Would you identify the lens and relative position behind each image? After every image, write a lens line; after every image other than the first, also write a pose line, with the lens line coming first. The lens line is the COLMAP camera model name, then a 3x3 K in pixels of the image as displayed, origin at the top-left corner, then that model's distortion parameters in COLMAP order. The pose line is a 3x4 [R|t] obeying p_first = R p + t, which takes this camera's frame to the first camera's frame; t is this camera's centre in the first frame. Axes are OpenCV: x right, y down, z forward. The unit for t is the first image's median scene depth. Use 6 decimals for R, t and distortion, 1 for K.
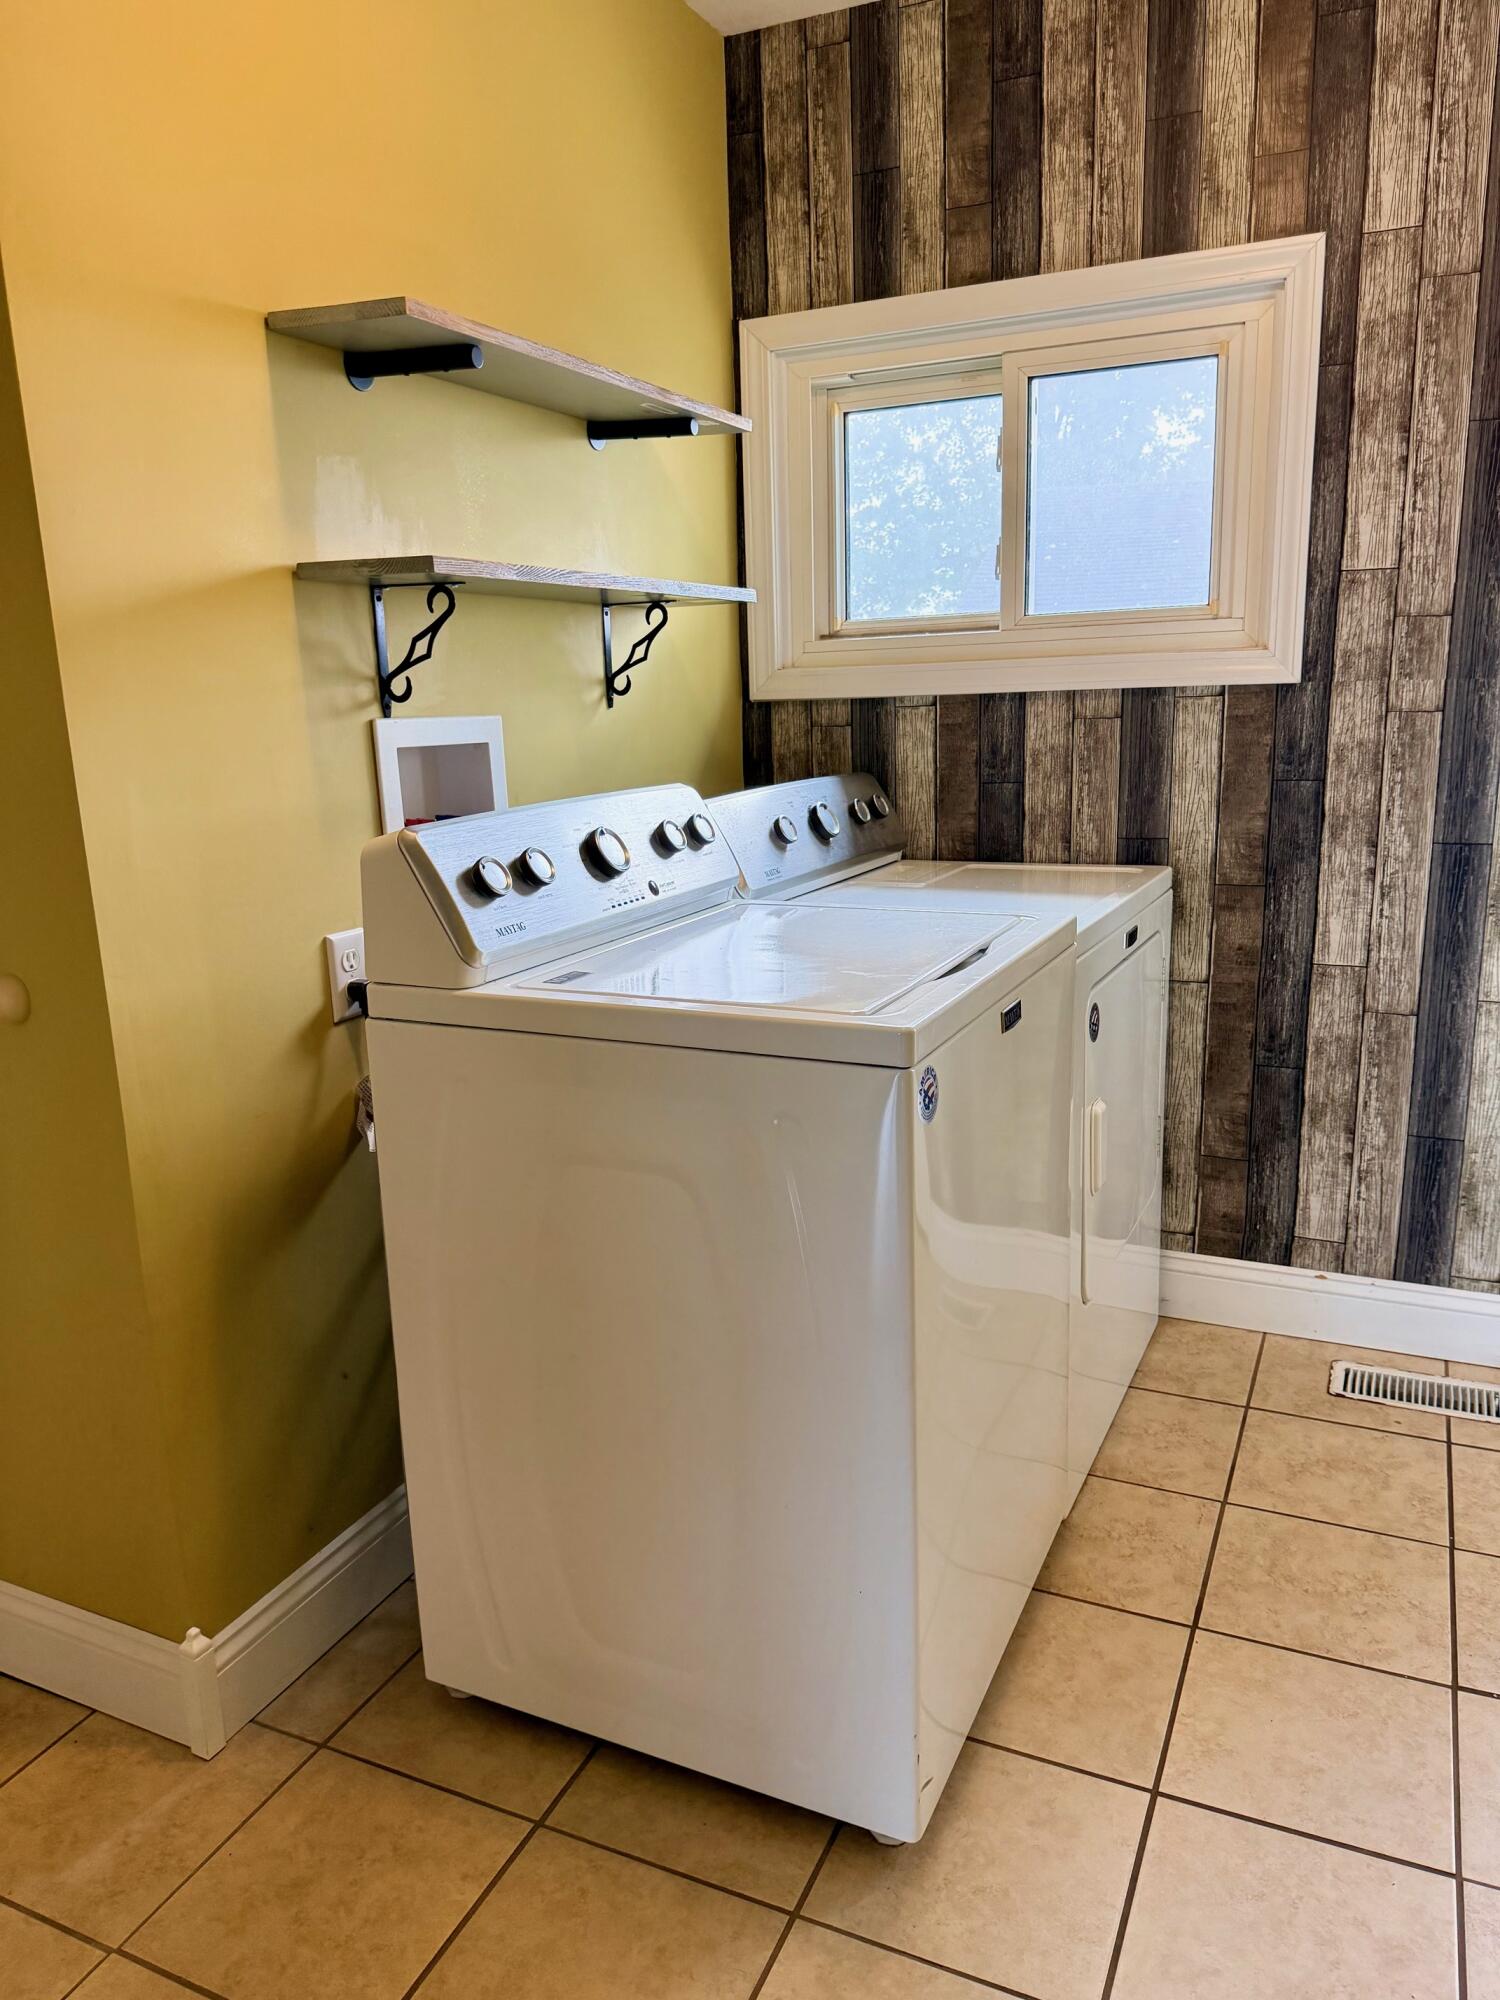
lens RADIAL K [[1386.3, 0, 751.6], [0, 1386.3, 1000.1], [0, 0, 1]] dist [0.029986, -0.029415]
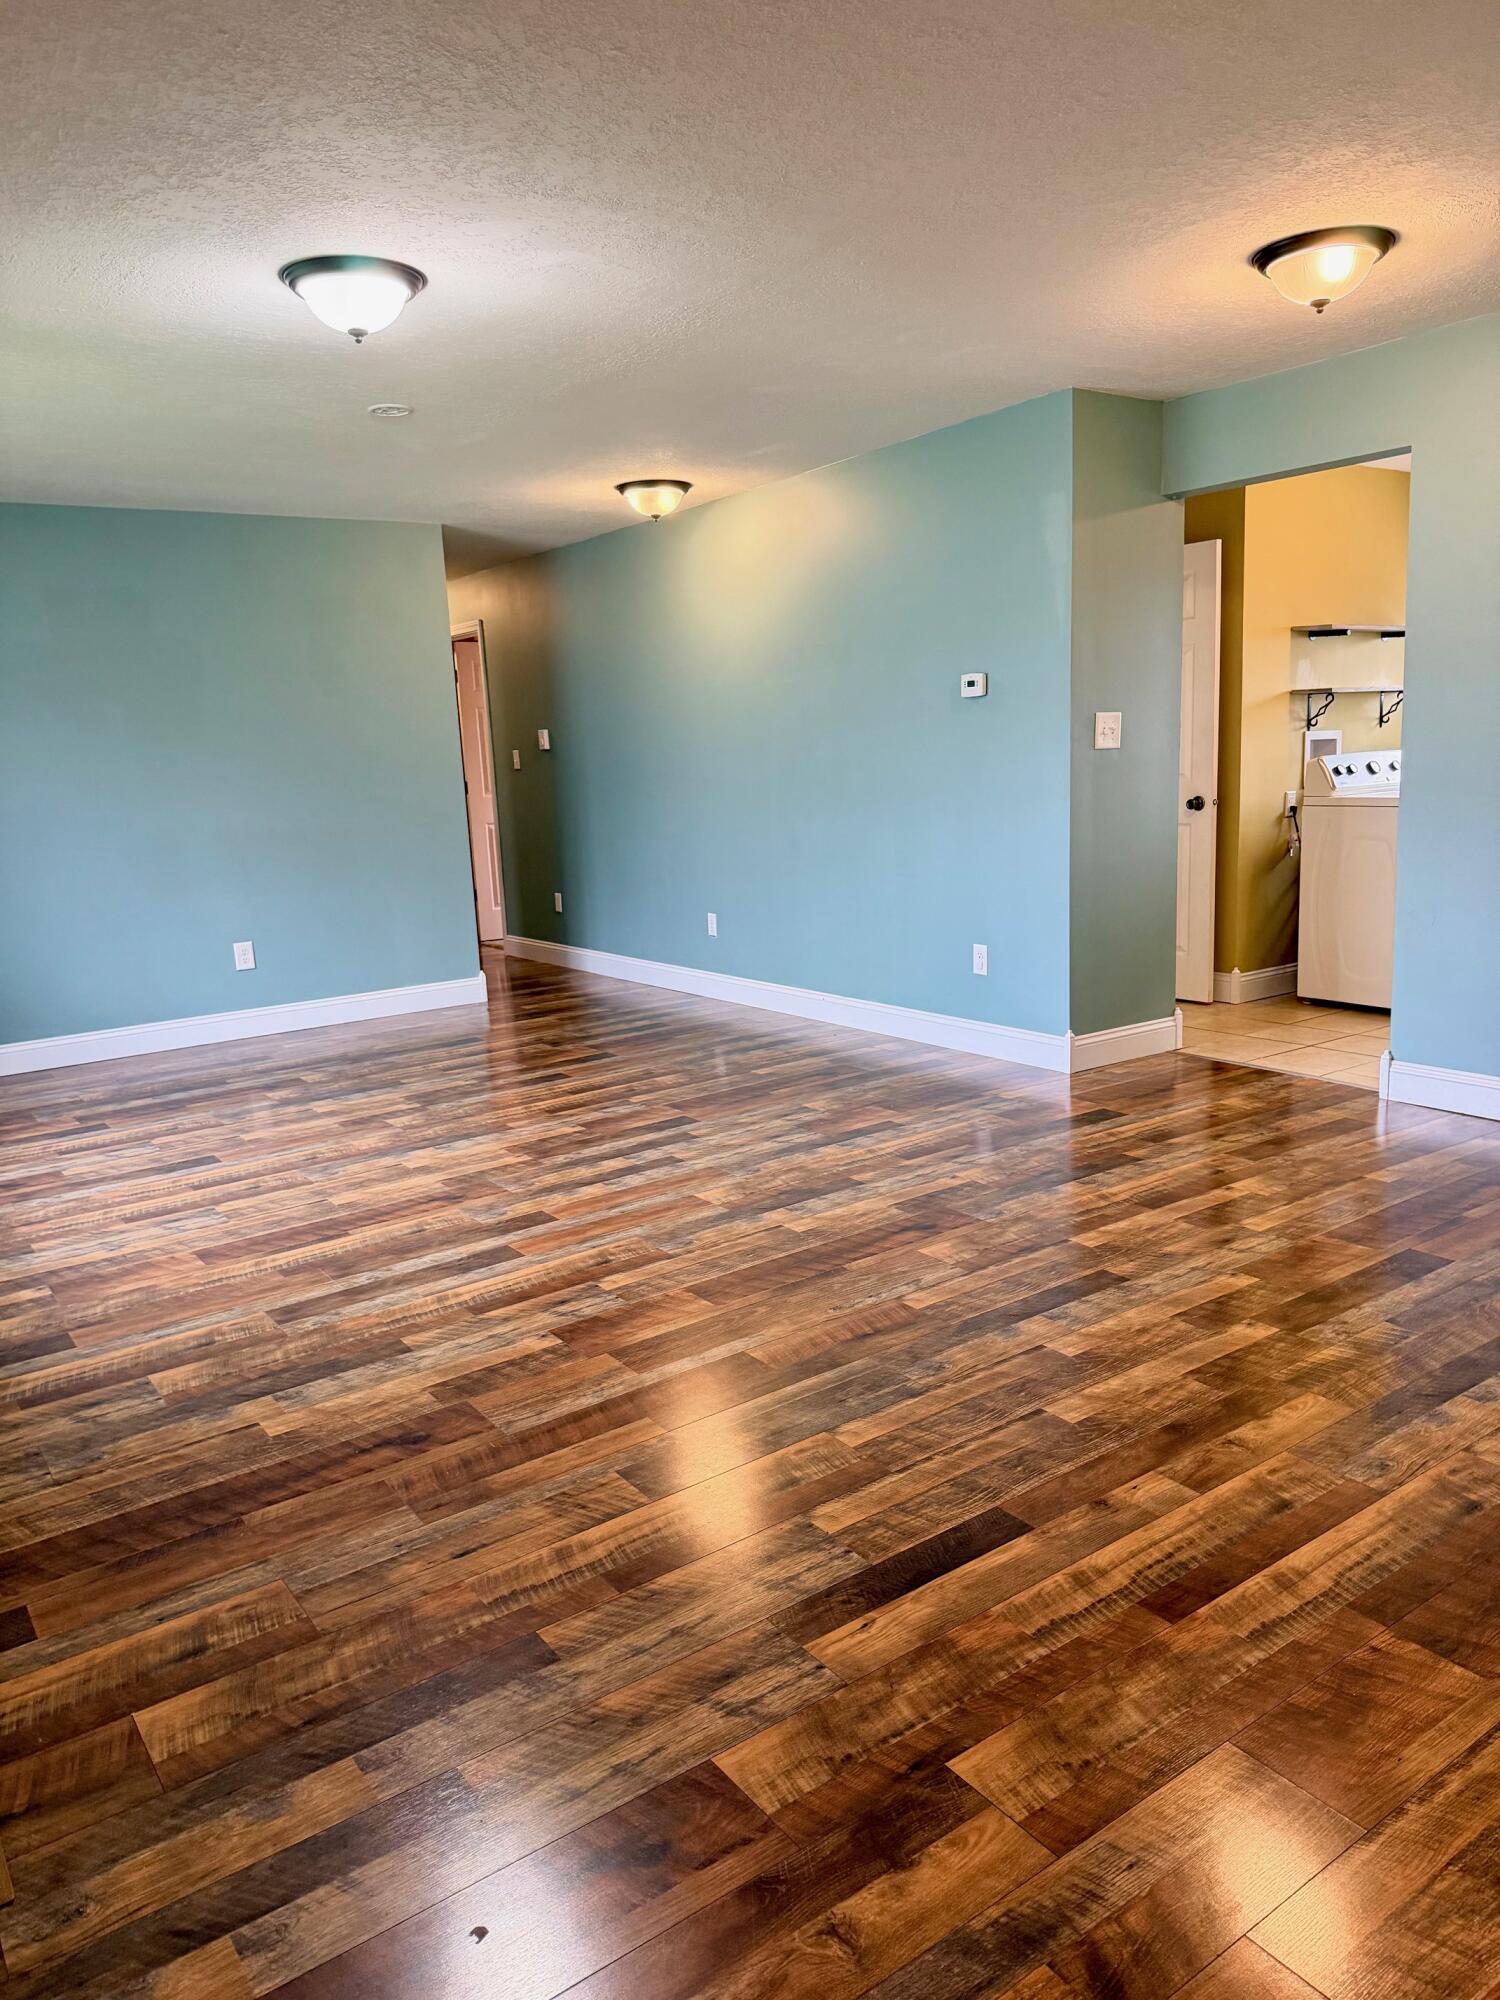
lens RADIAL K [[1386.3, 0, 751.3], [0, 1386.3, 993.1], [0, 0, 1]] dist [0.029986, -0.029415]
pose [[0.862824, 0.076331, -0.499709, 0.338875], [-0.090640, 0.995874, -0.004383, 0.614801], [0.497312, 0.049075, 0.866182, -2.784359]]
